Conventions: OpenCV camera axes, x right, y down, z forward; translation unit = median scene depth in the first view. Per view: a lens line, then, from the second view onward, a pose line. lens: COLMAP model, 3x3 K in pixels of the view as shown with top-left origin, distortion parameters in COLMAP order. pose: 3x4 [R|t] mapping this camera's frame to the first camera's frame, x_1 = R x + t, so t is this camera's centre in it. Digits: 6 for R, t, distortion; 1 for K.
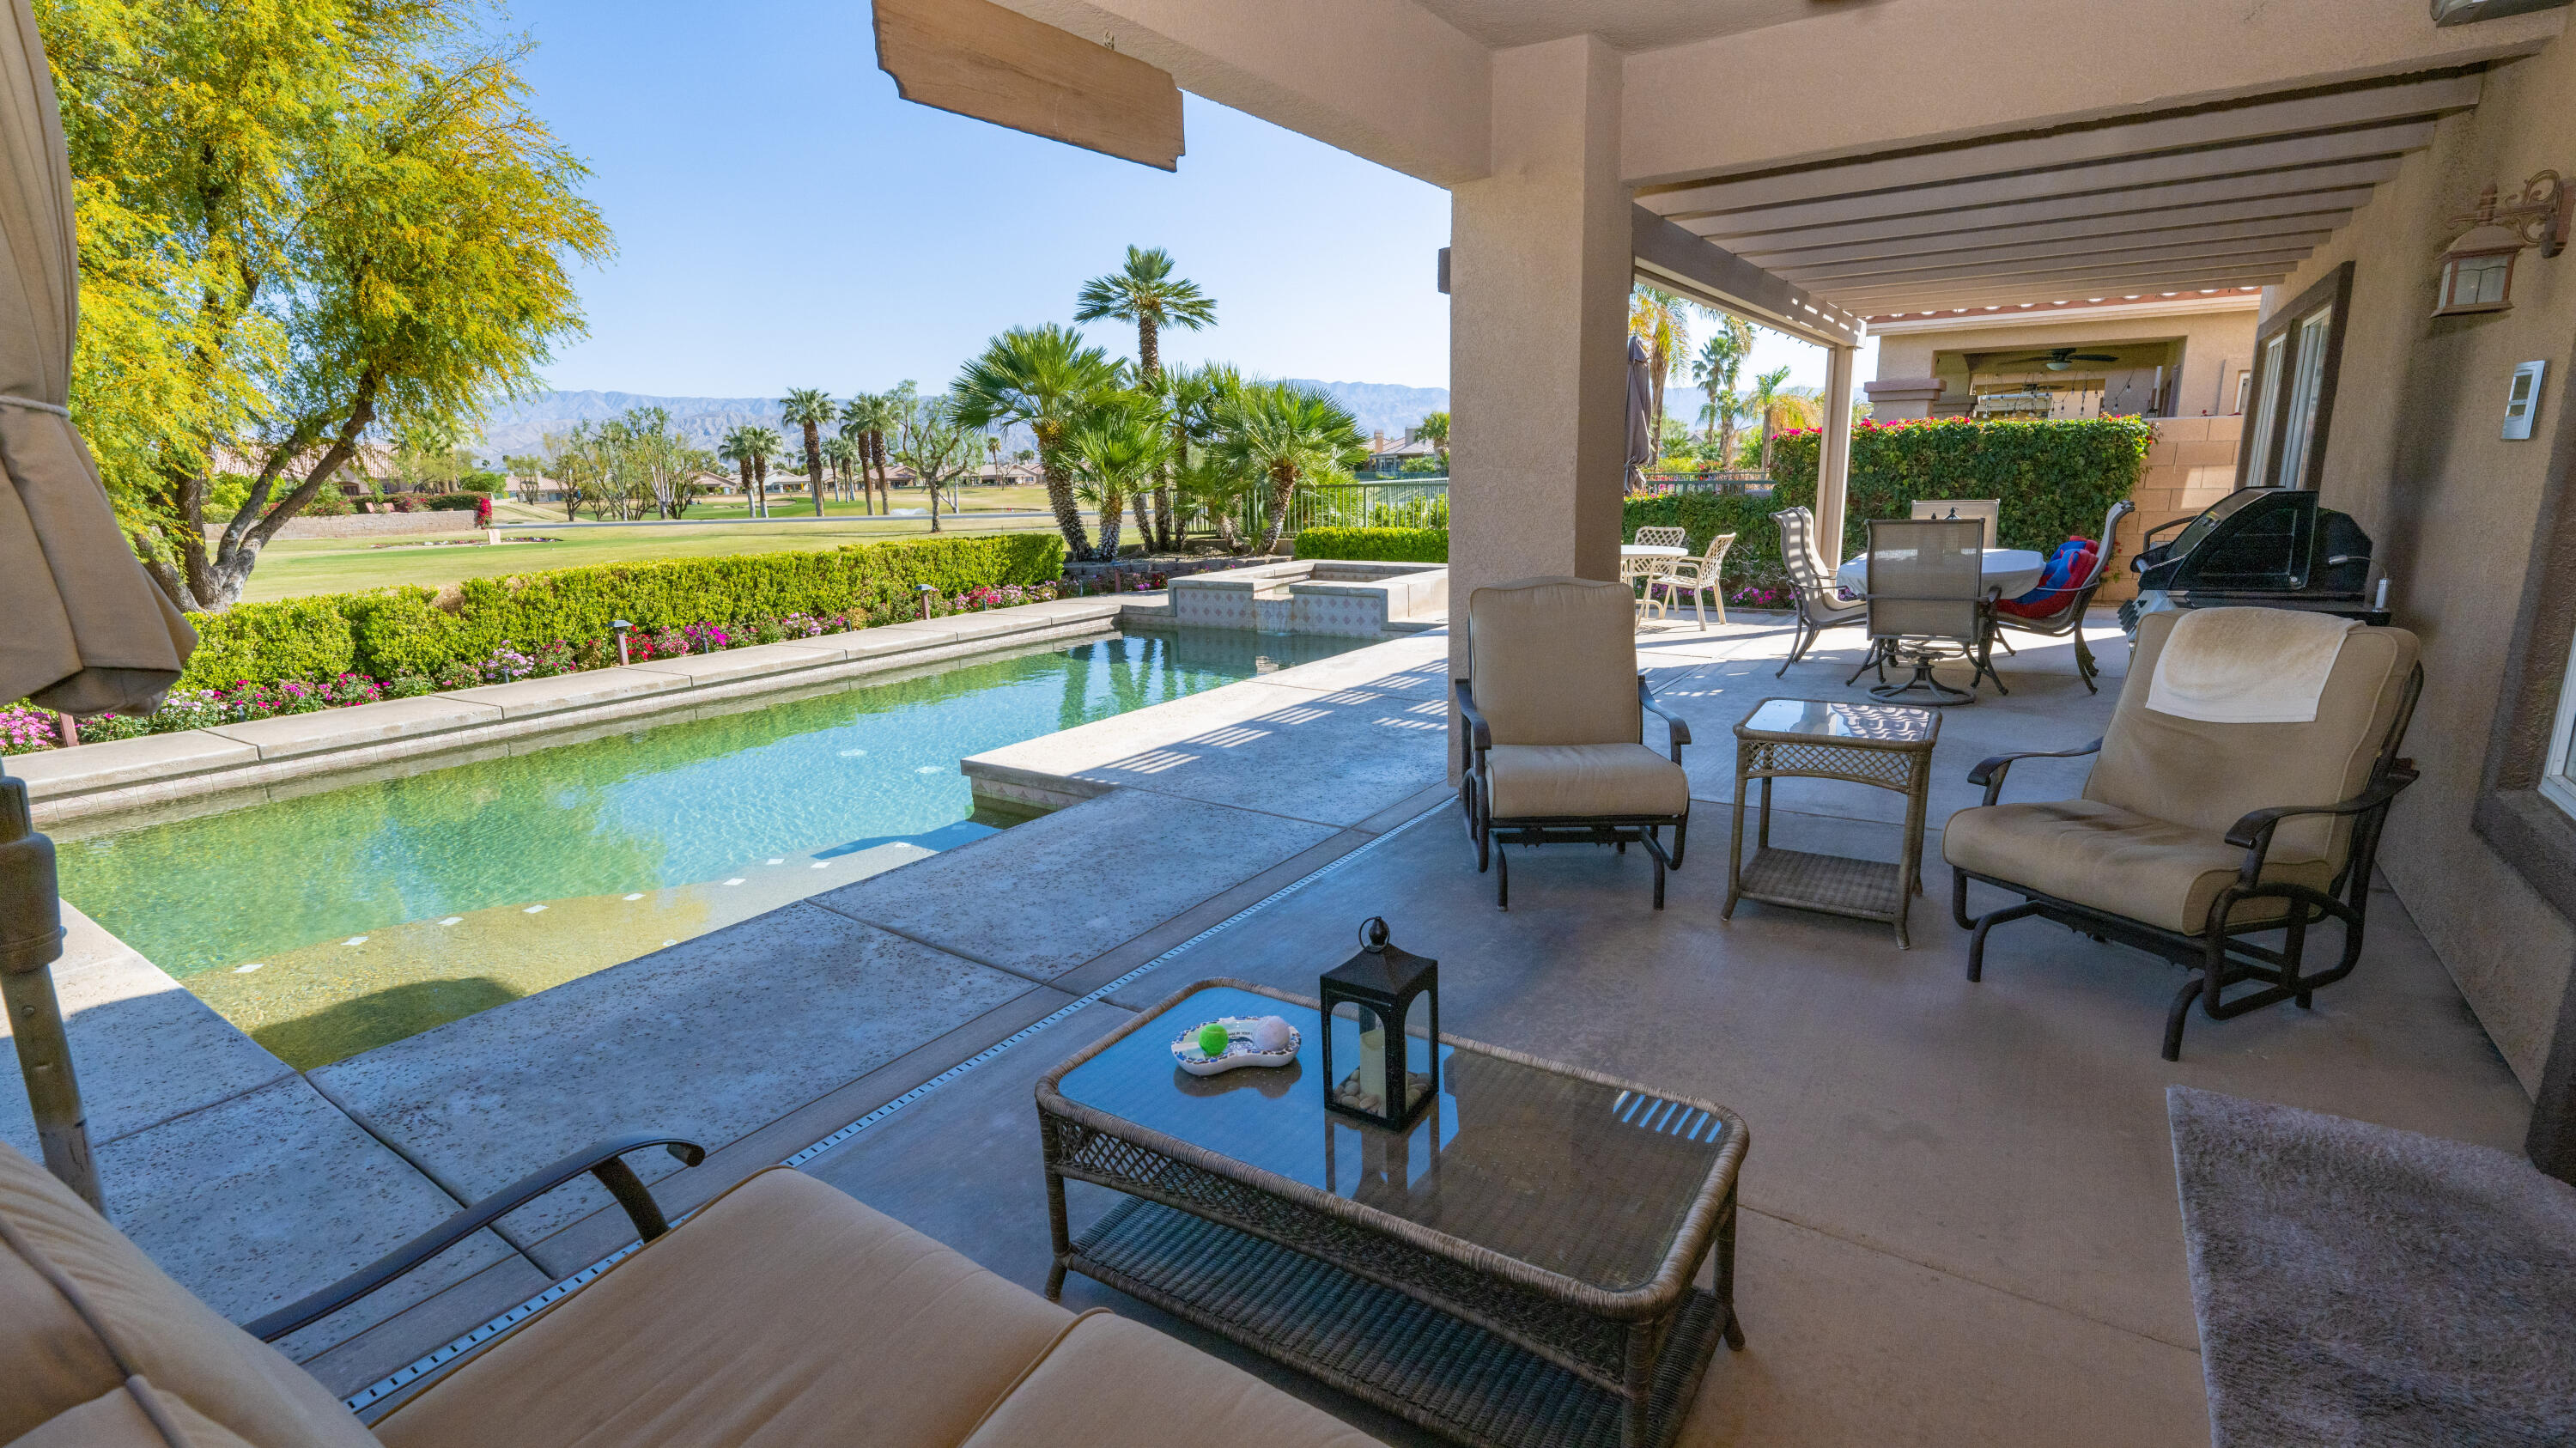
lens RADIAL K [[1171.9, 0, 1293.9], [0, 1171.9, 724.0], [0, 0, 1]] dist [-0.002253, 0.000492]
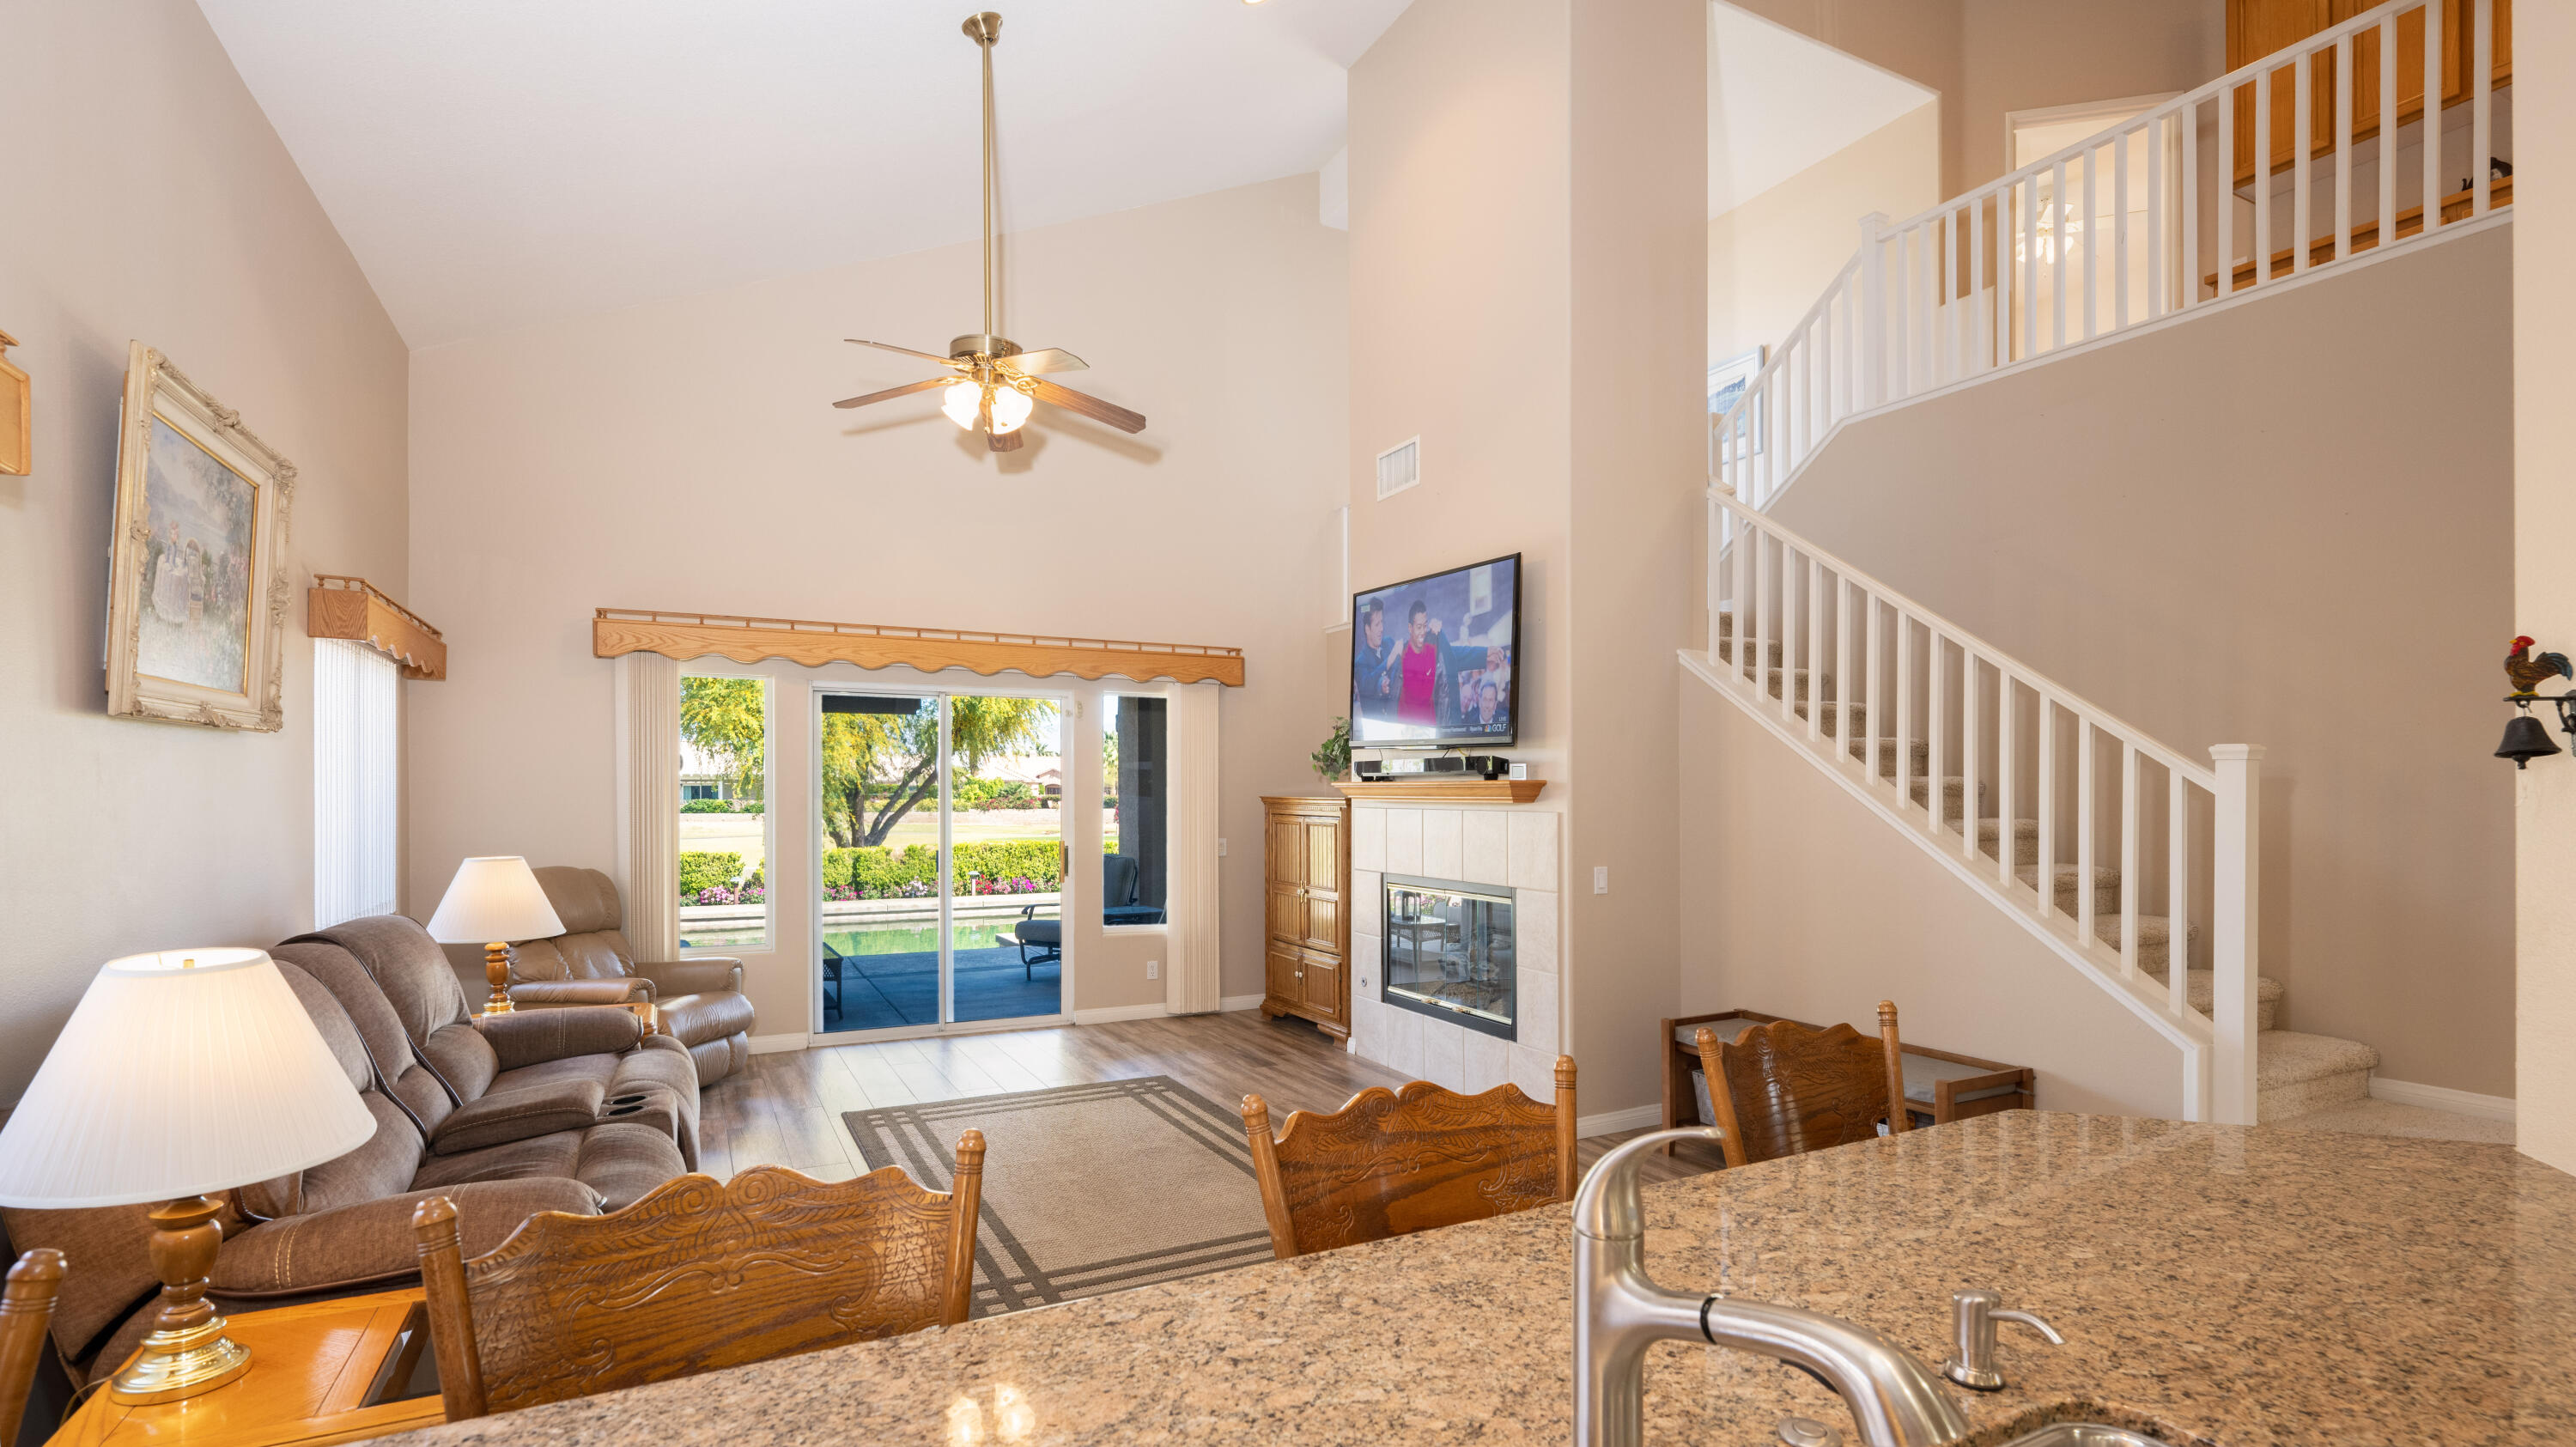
lens RADIAL K [[1200.6, 0, 1284.6], [0, 1200.6, 795.9], [0, 0, 1]] dist [-0.001474, 0.000029]
pose [[0.875648, 0.026429, -0.482225, 0.611546], [-0.124512, 0.977101, -0.172543, 0.048860], [0.466623, 0.211130, 0.858887, -0.338932]]
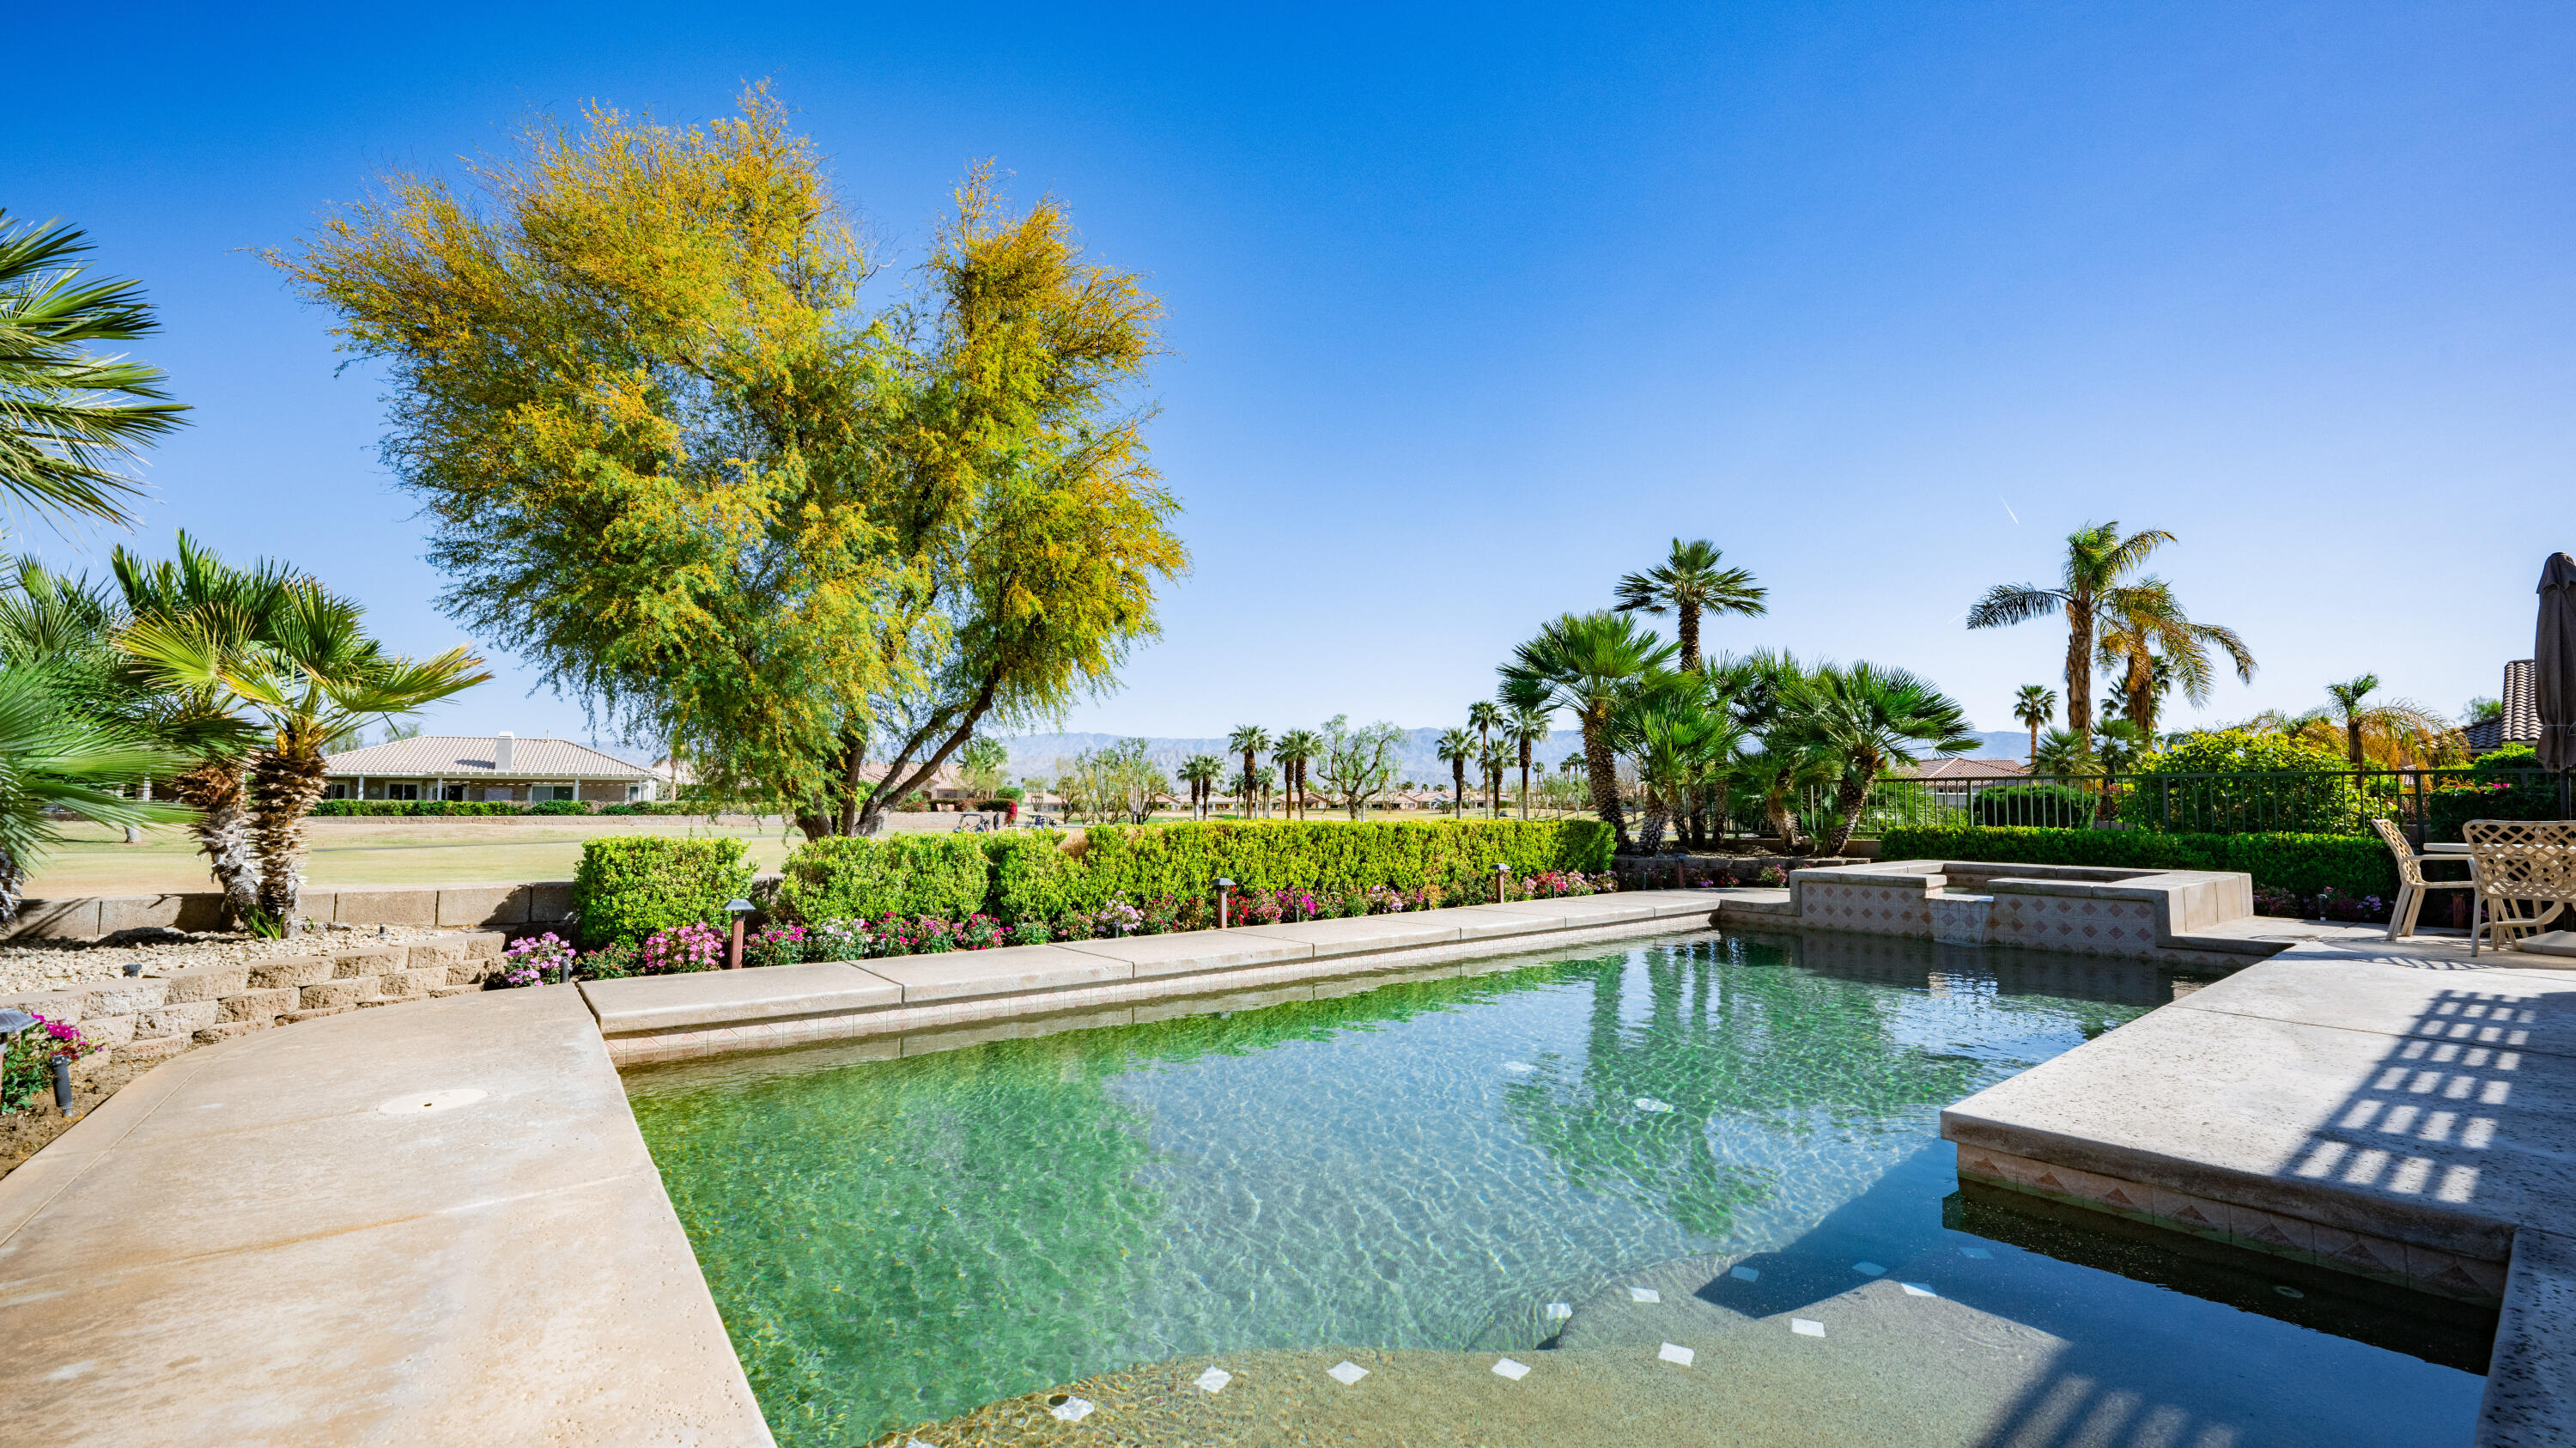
lens RADIAL K [[1030.5, 0, 1286.3], [0, 1030.5, 718.9], [0, 0, 1]] dist [-0.025263, 0.000050]
pose [[0.946468, -0.000388, -0.322797, -0.216058], [-0.093163, 0.957117, -0.274313, 0.006532], [0.309061, 0.289701, 0.905845, 0.201207]]
